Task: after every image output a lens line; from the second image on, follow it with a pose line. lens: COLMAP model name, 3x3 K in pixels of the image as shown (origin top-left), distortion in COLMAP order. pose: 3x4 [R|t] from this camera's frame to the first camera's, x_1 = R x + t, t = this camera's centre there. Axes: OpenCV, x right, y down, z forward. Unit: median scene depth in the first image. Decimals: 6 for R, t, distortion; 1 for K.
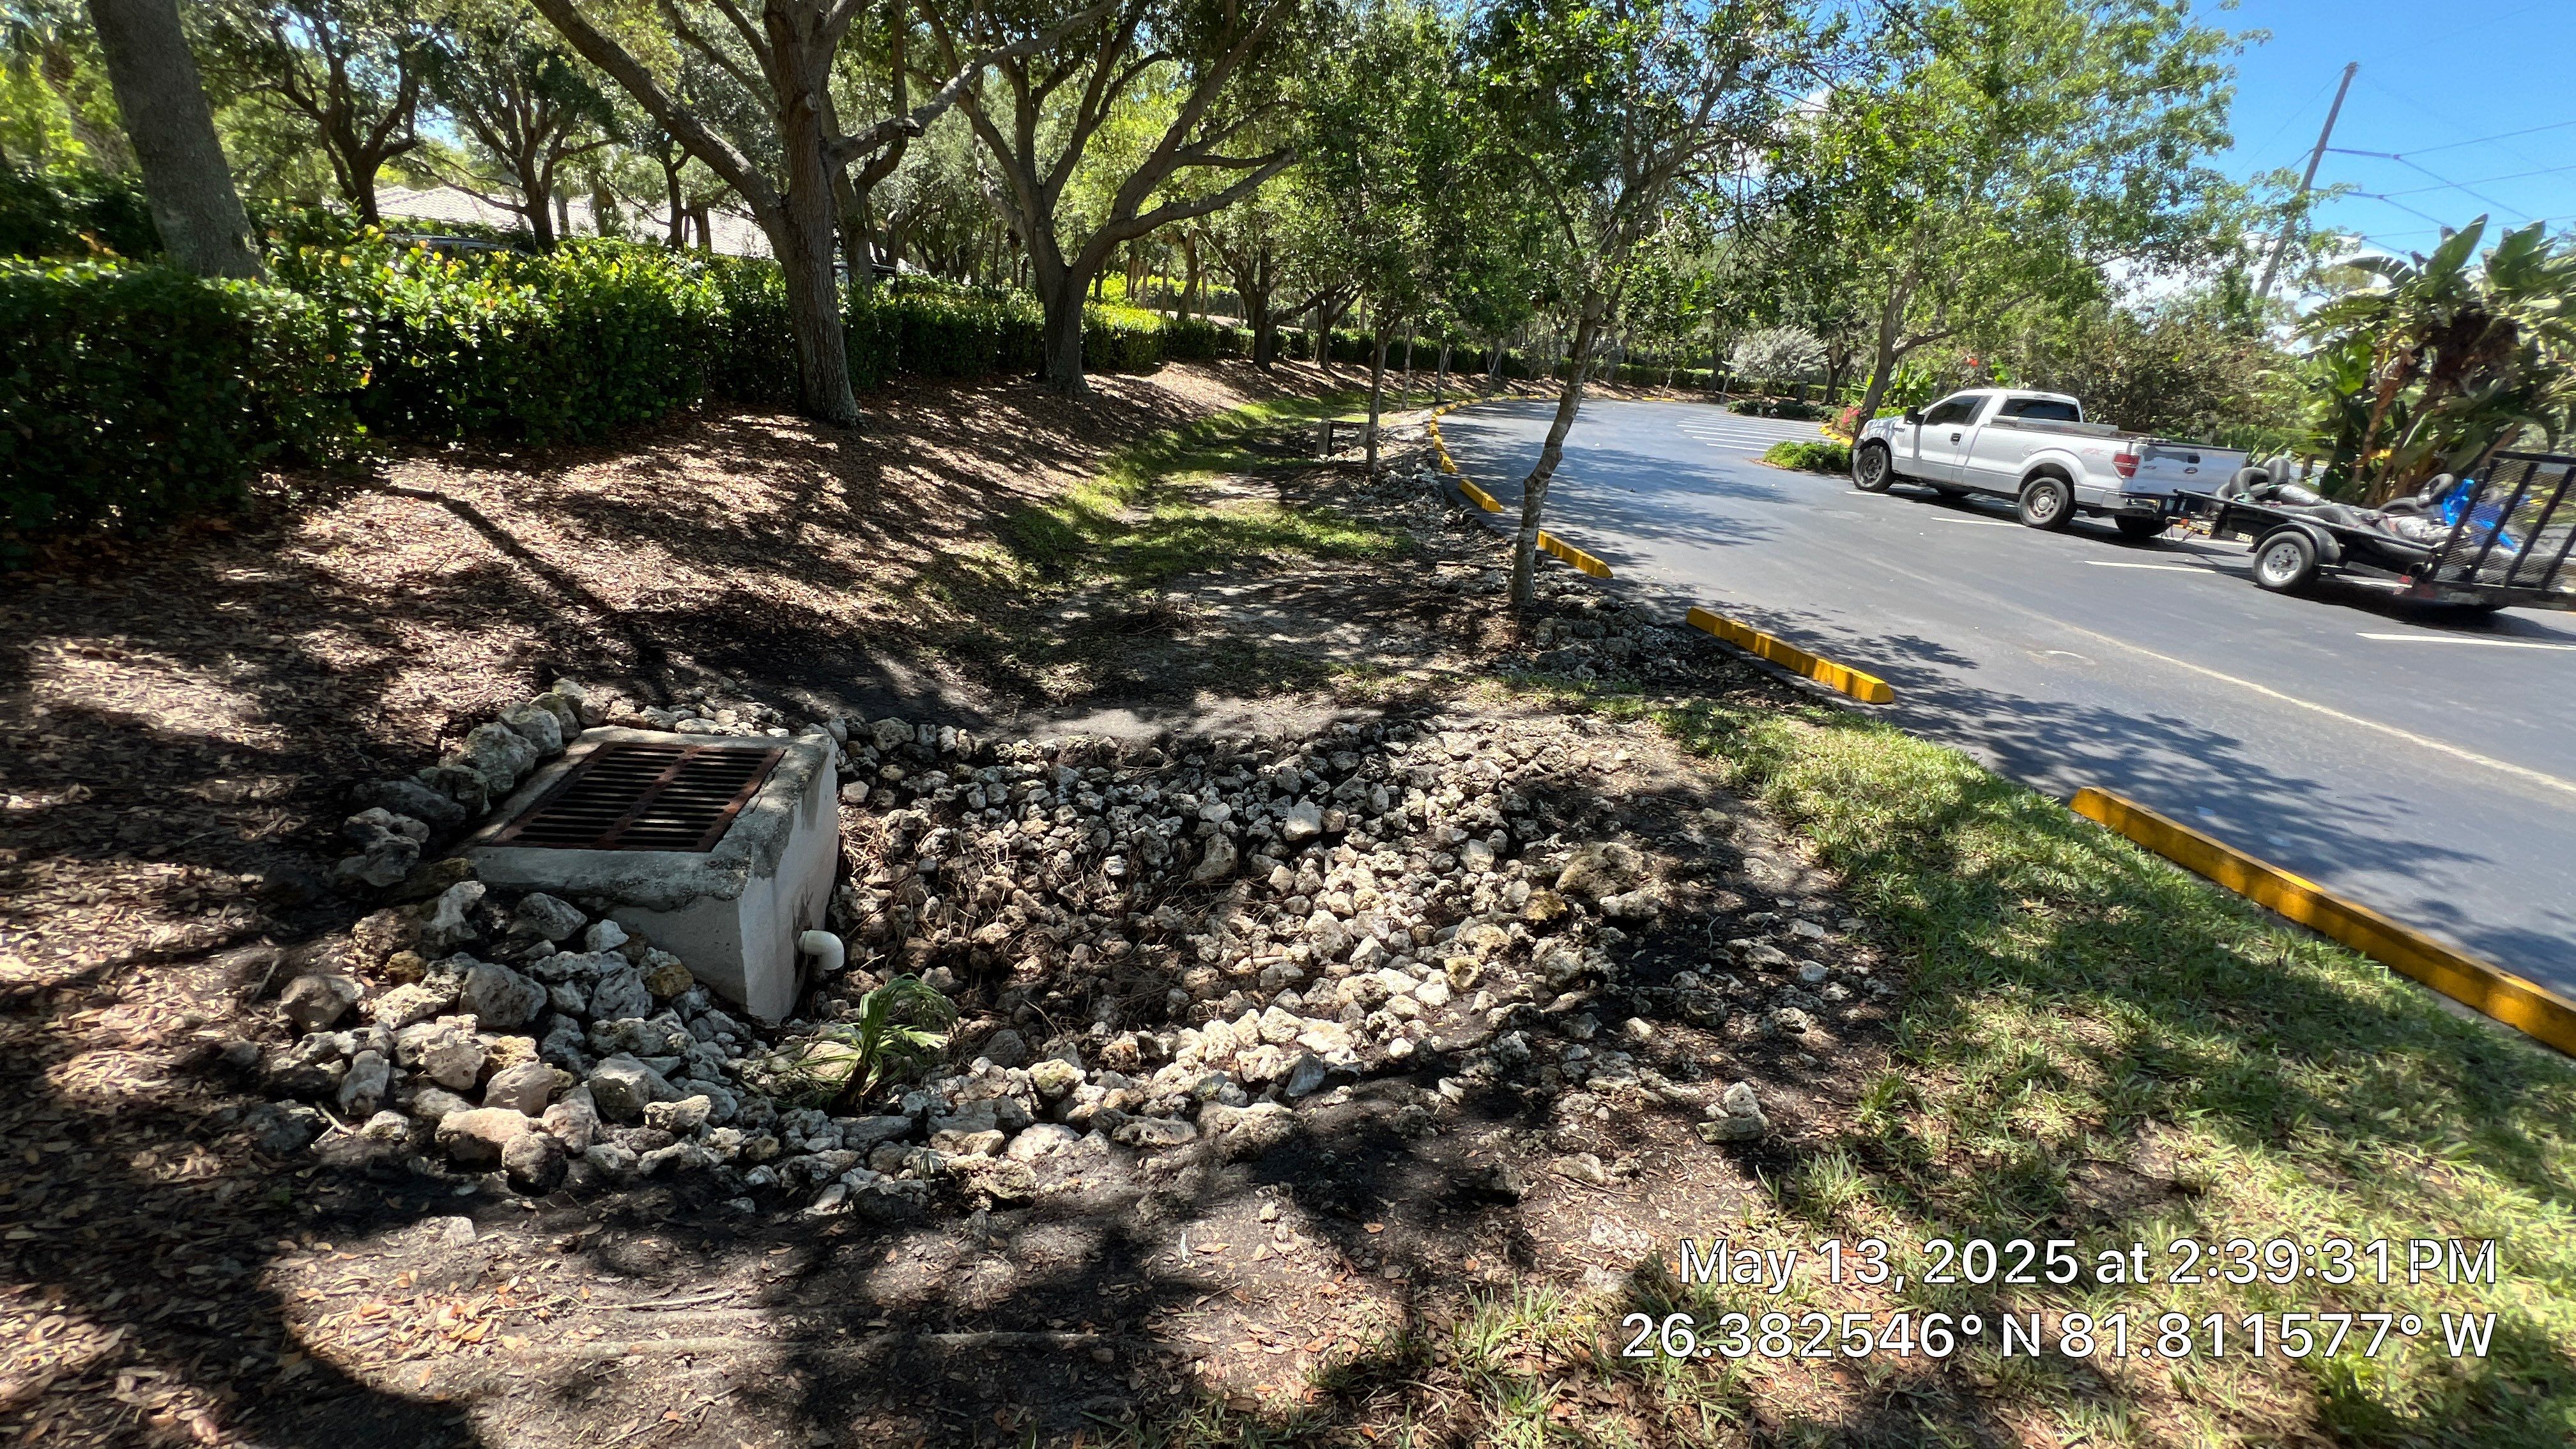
lens RADIAL K [[1043.8, 0, 1288.0], [0, 1043.8, 724.5], [0, 0, 1]] dist [-0.001030, 0.000150]
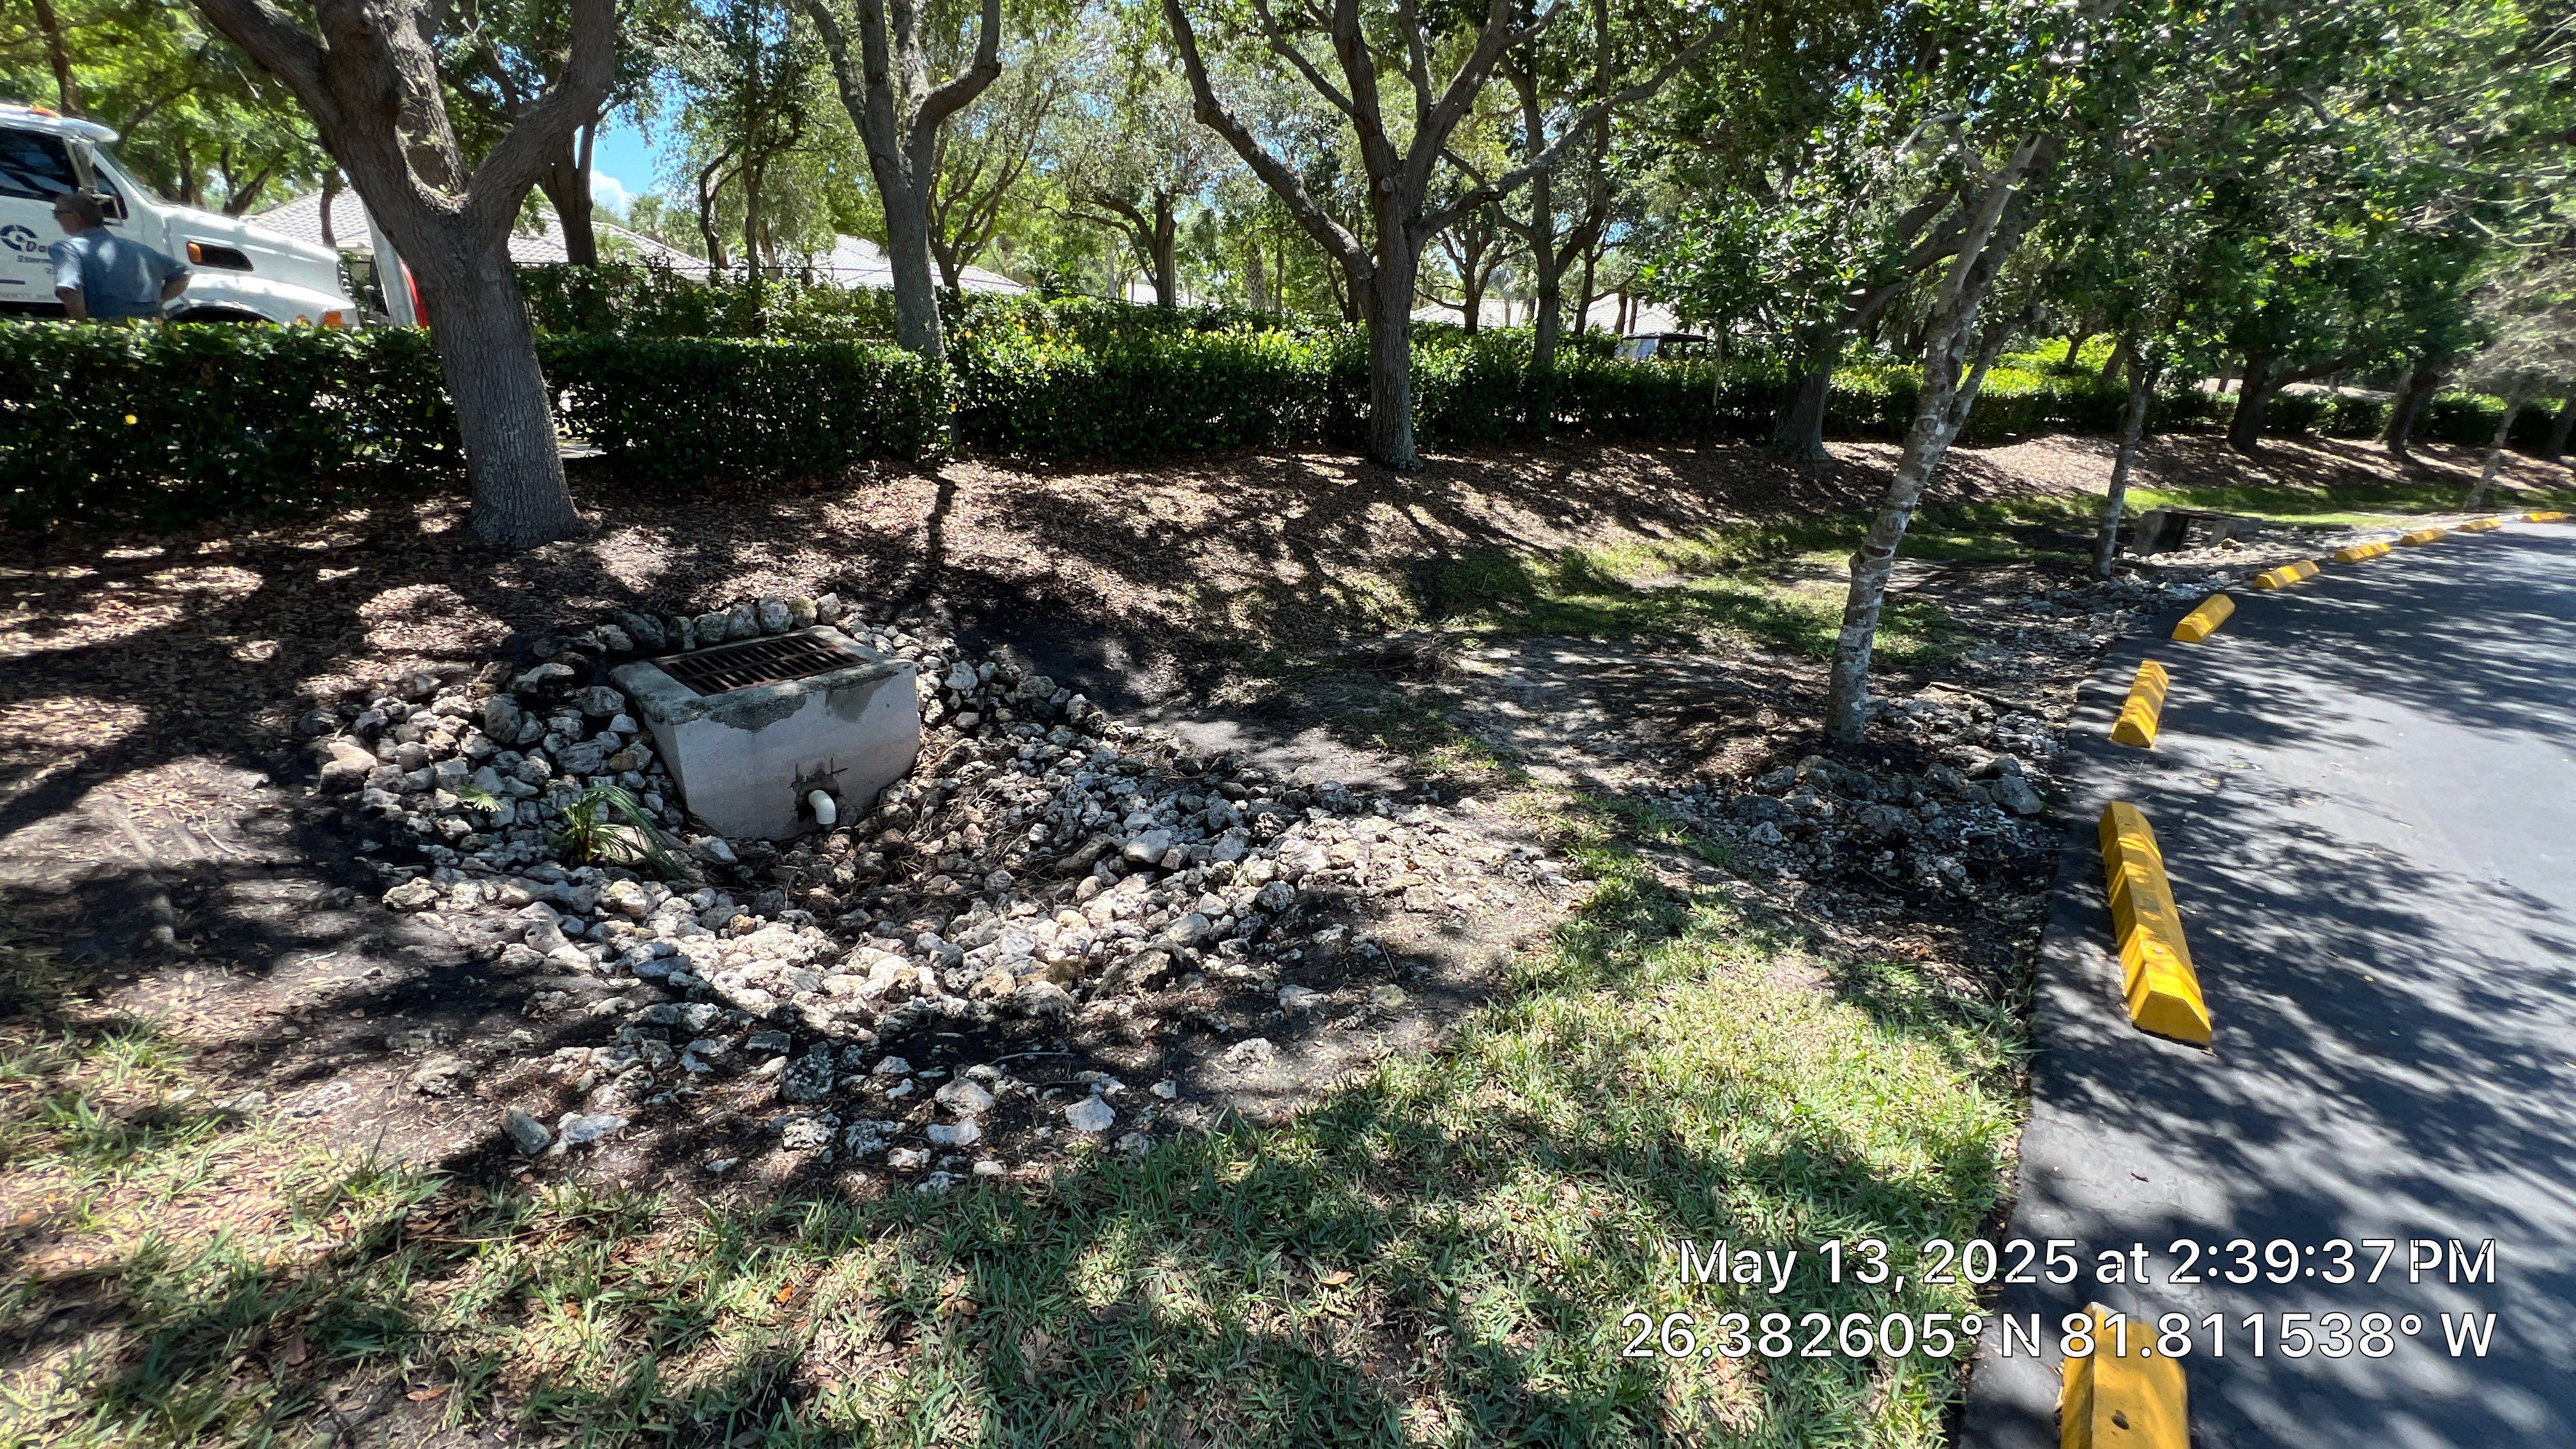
lens RADIAL K [[1043.8, 0, 1288.0], [0, 1043.8, 724.5], [0, 0, 1]] dist [-0.001030, 0.000150]
pose [[0.638137, 0.209199, -0.740957, 0.757246], [-0.264272, 0.963425, 0.044410, -0.087814], [0.723147, 0.167474, 0.670083, 0.427095]]
